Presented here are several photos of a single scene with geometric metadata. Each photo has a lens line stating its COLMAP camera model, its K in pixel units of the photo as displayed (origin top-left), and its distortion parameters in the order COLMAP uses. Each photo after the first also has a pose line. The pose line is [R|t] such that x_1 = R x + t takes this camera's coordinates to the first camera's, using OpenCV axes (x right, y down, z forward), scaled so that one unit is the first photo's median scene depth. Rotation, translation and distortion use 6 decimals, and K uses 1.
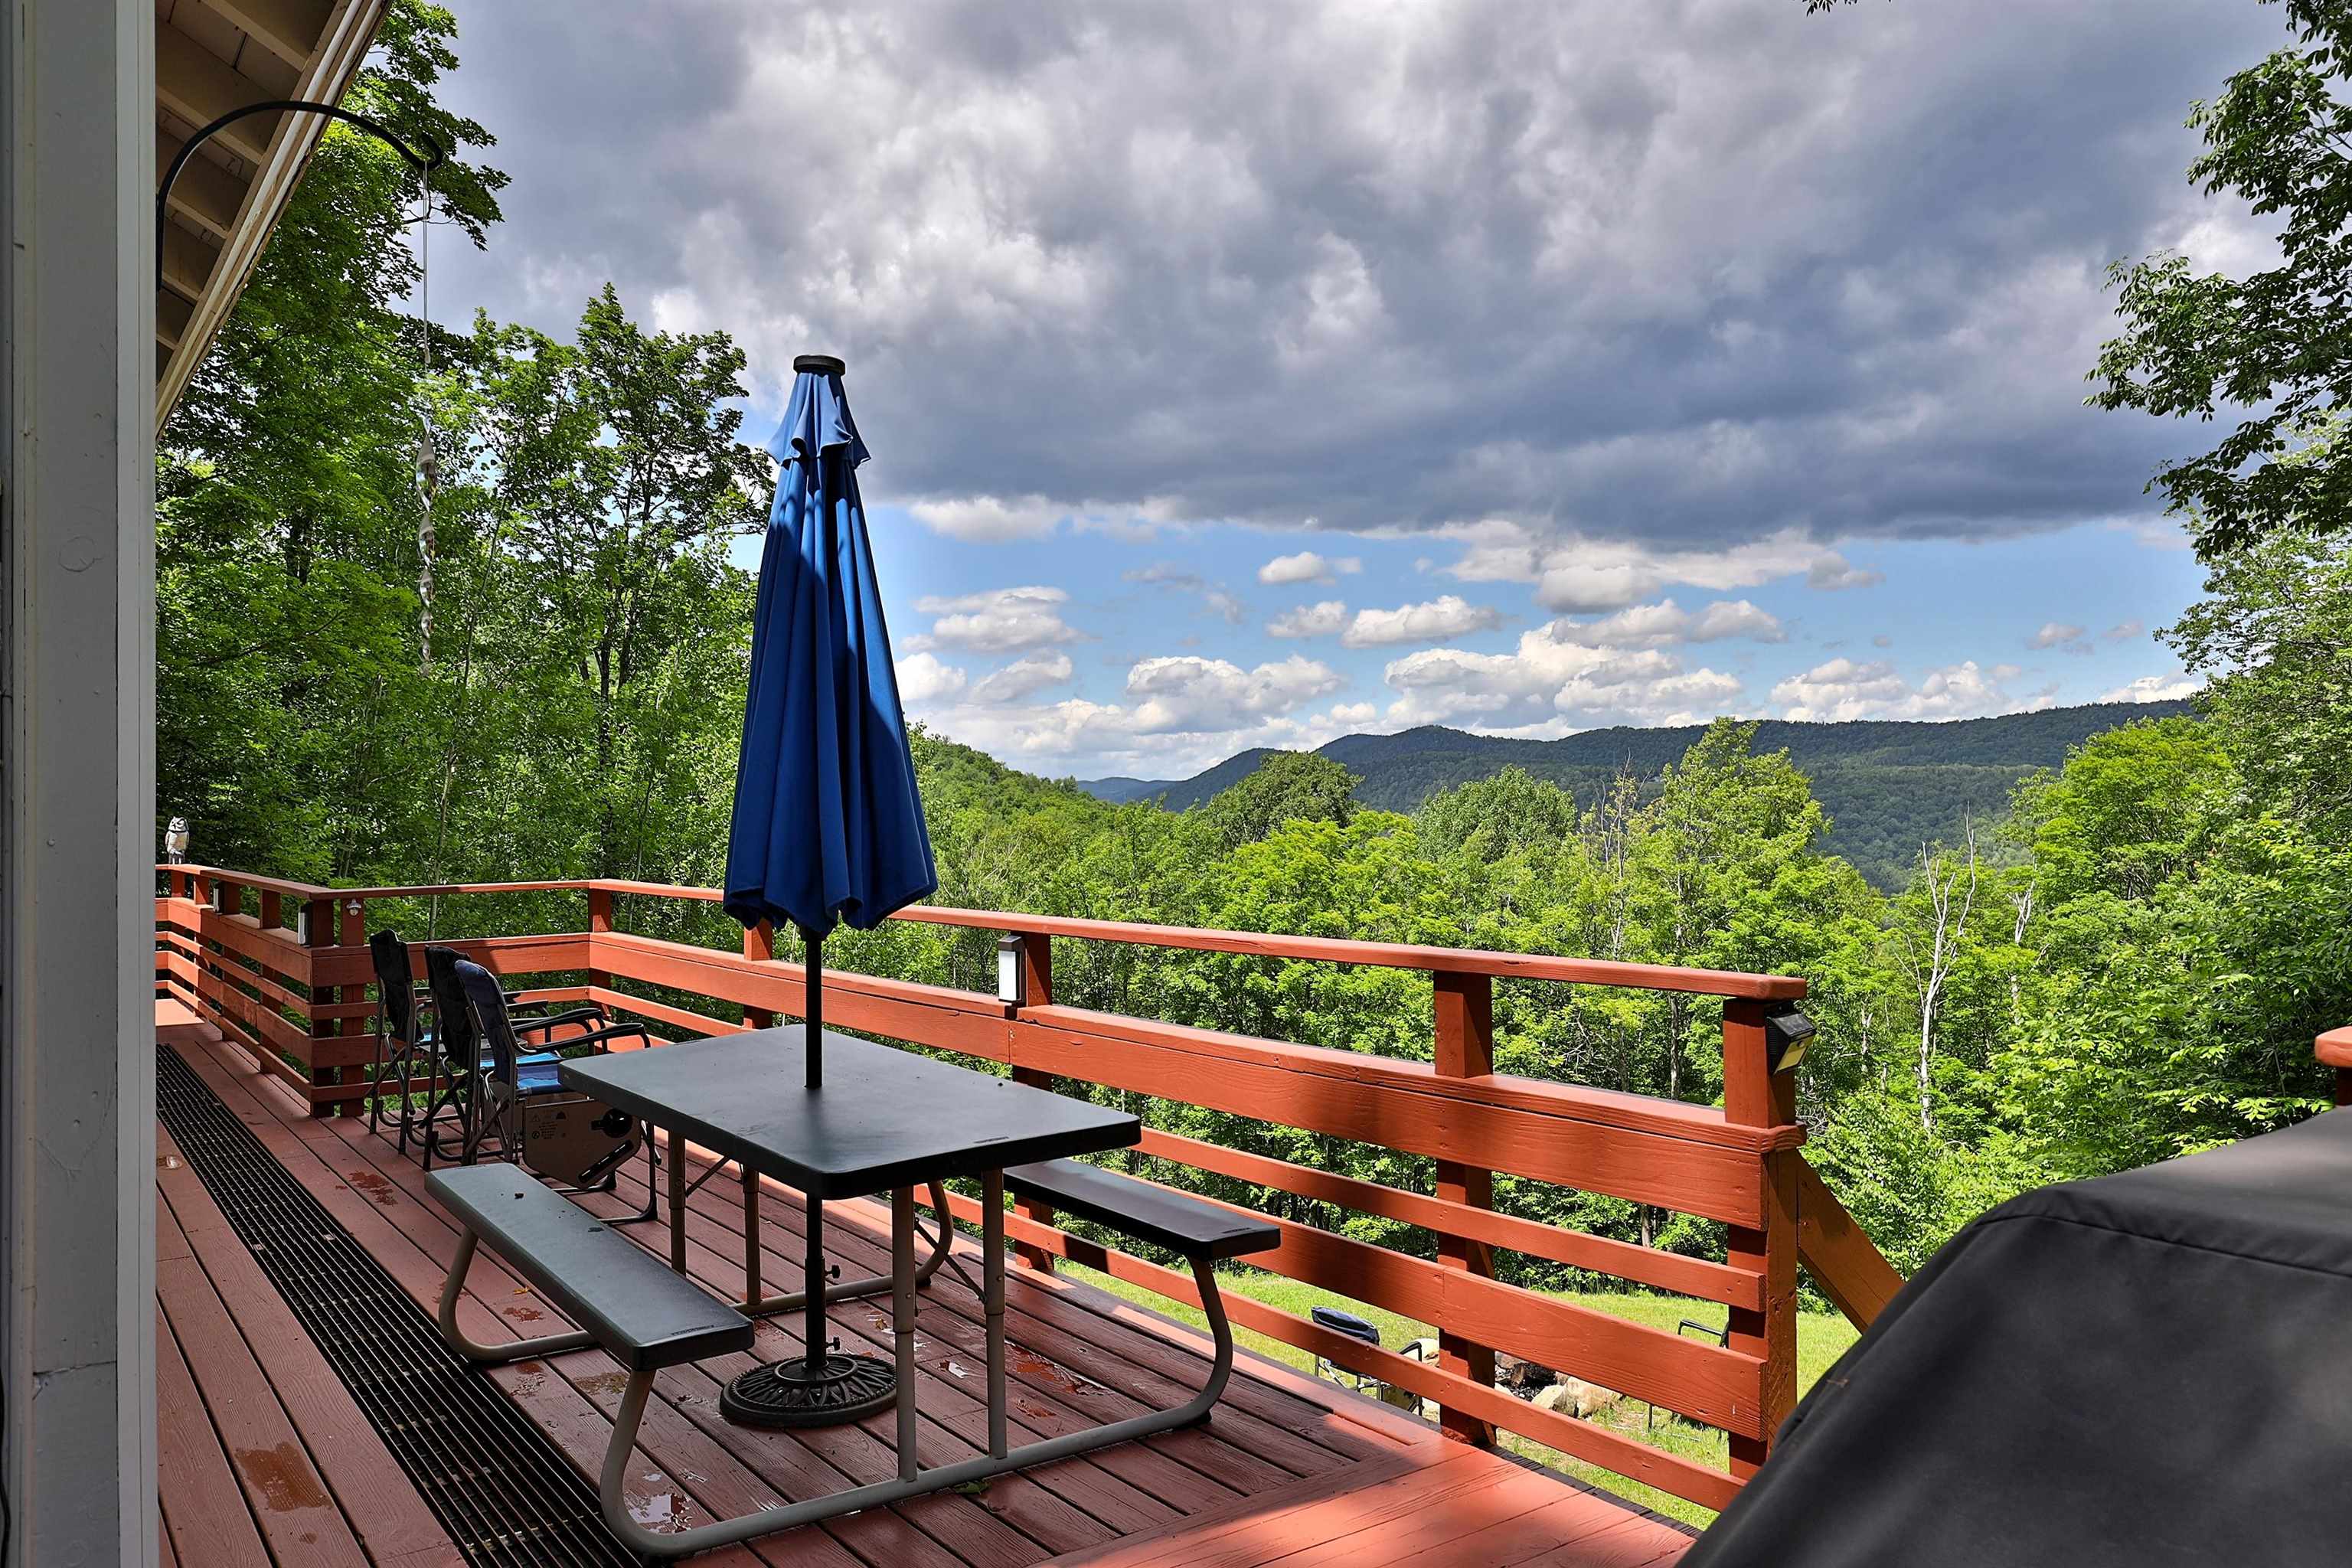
lens RADIAL K [[1712.9, 0, 1178.0], [0, 1712.9, 791.6], [0, 0, 1]] dist [0.044366, 0.001630]
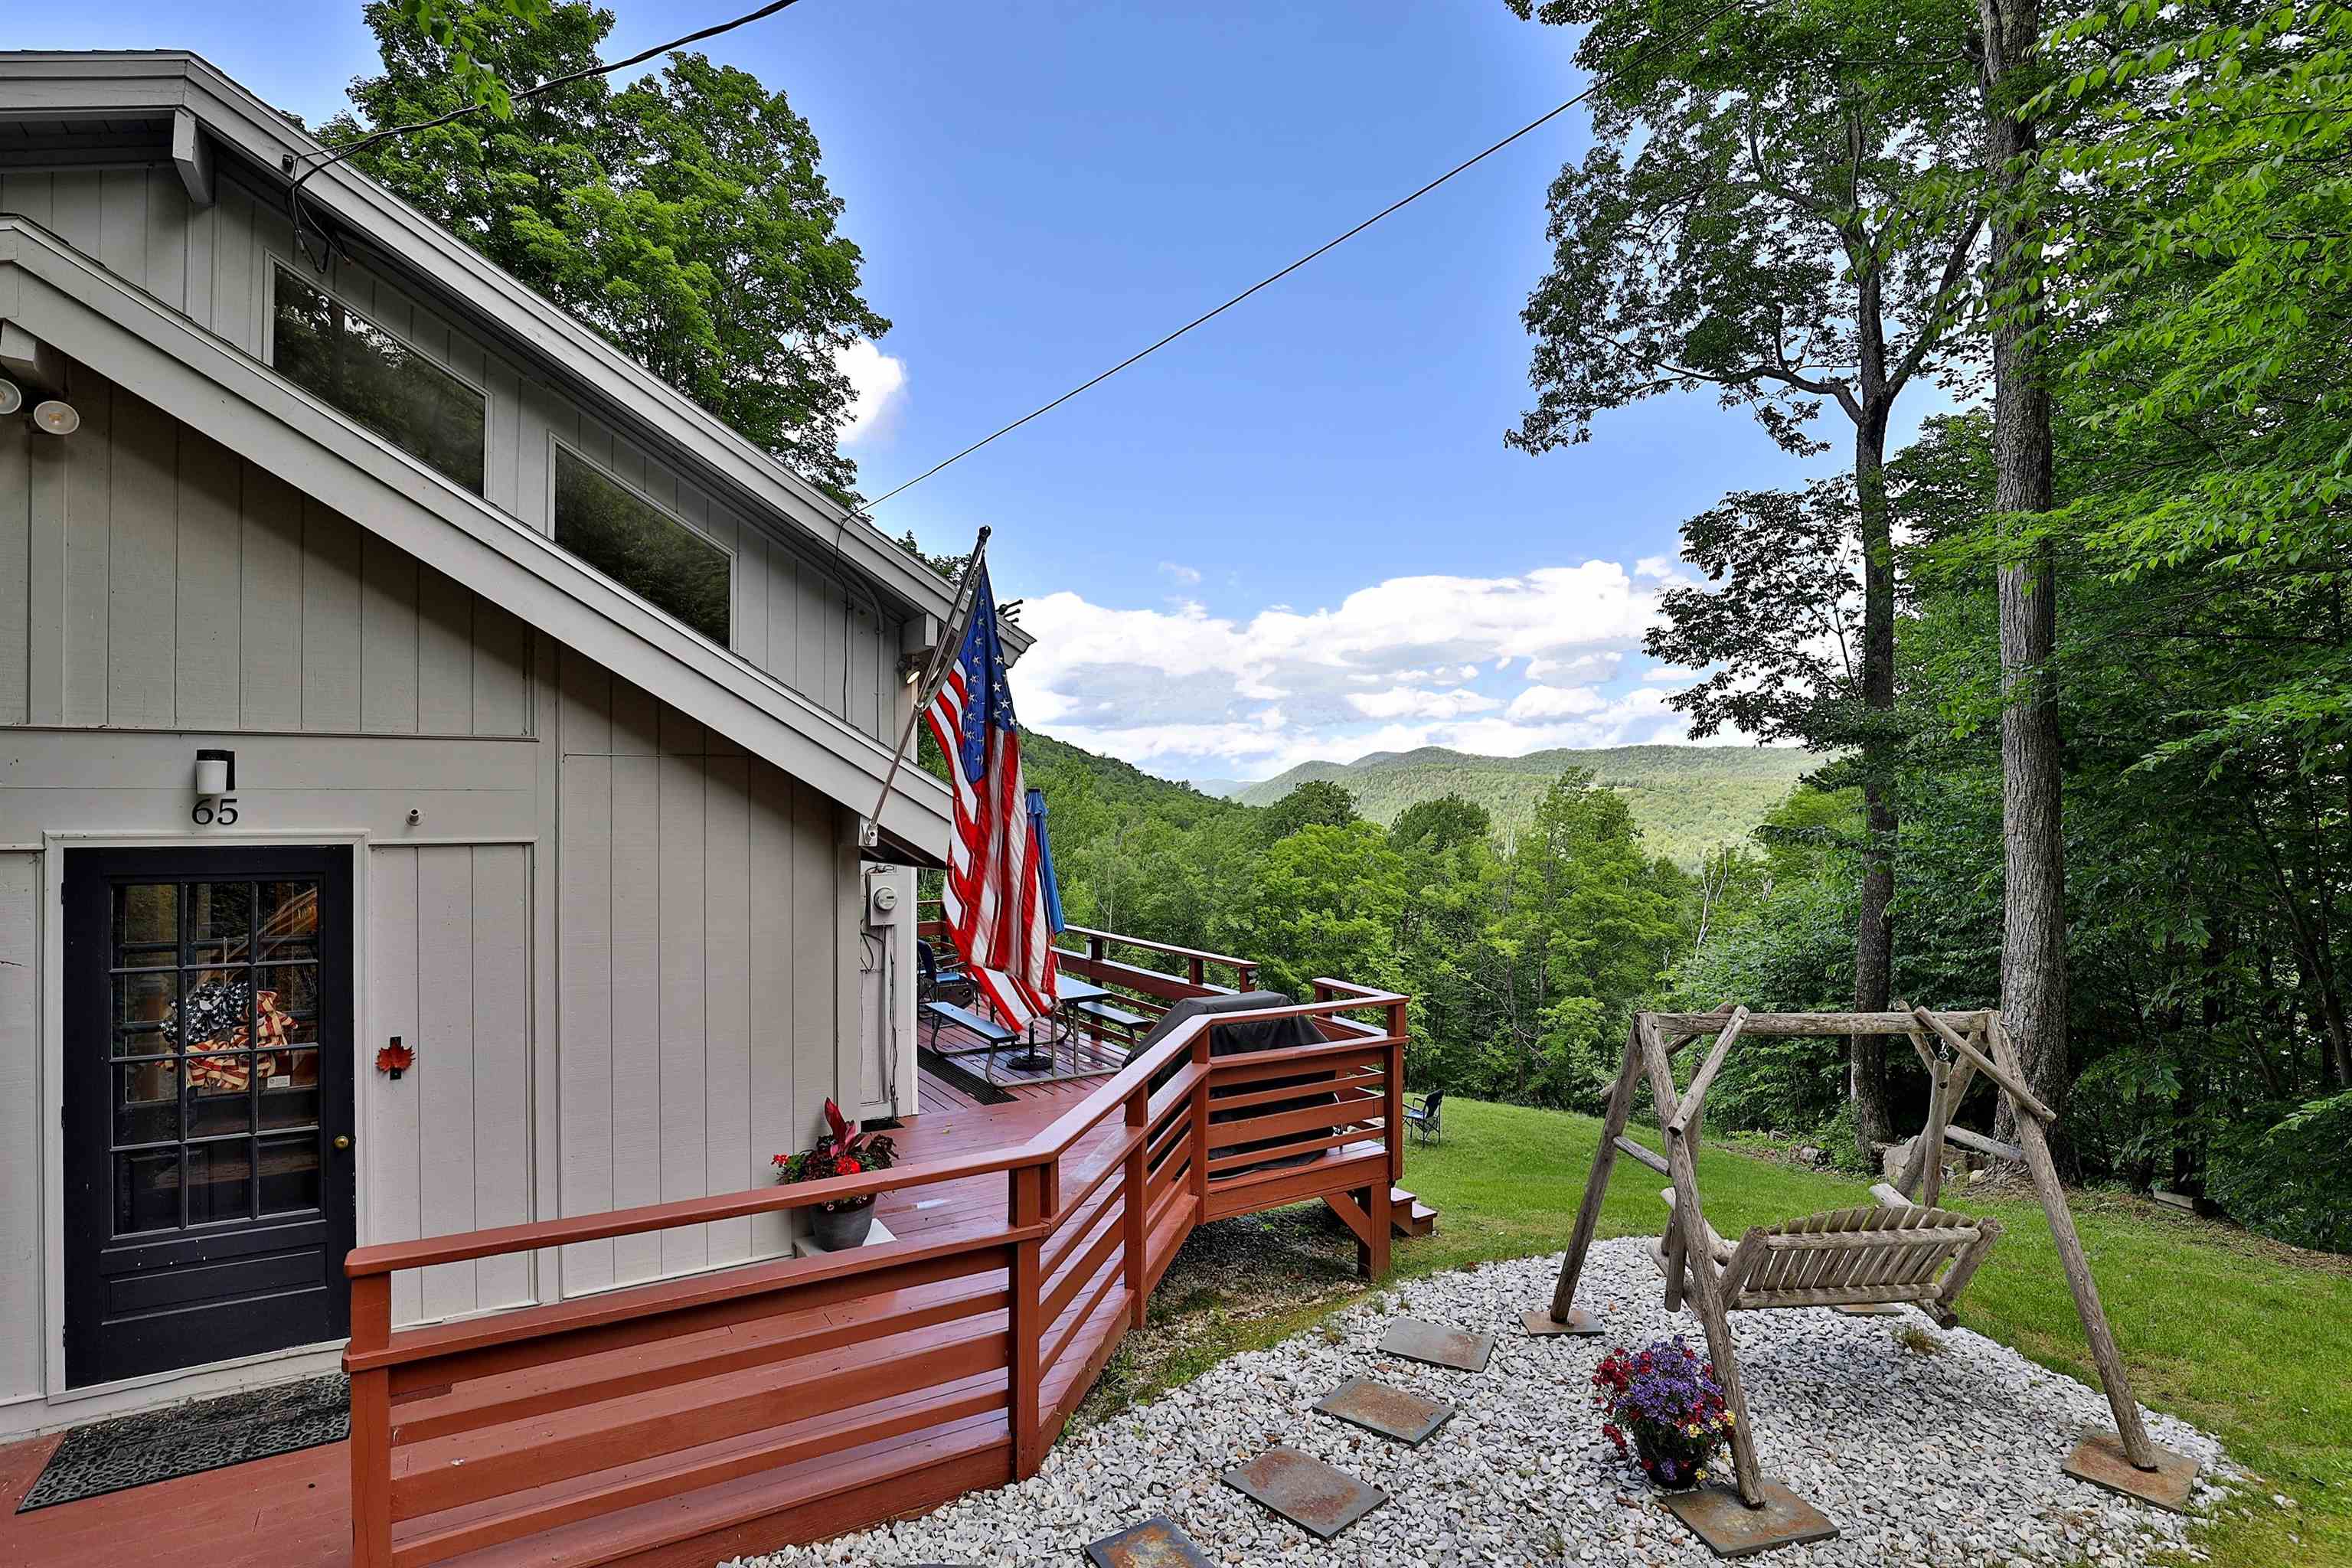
lens RADIAL K [[1175.4, 0, 1168.0], [0, 1175.4, 795.2], [0, 0, 1]] dist [-0.018413, 0.000154]
pose [[0.996726, 0.006976, -0.080554, 0.033500], [-0.006366, 0.999949, 0.007833, -0.029731], [0.080605, -0.007295, 0.996719, -0.176043]]
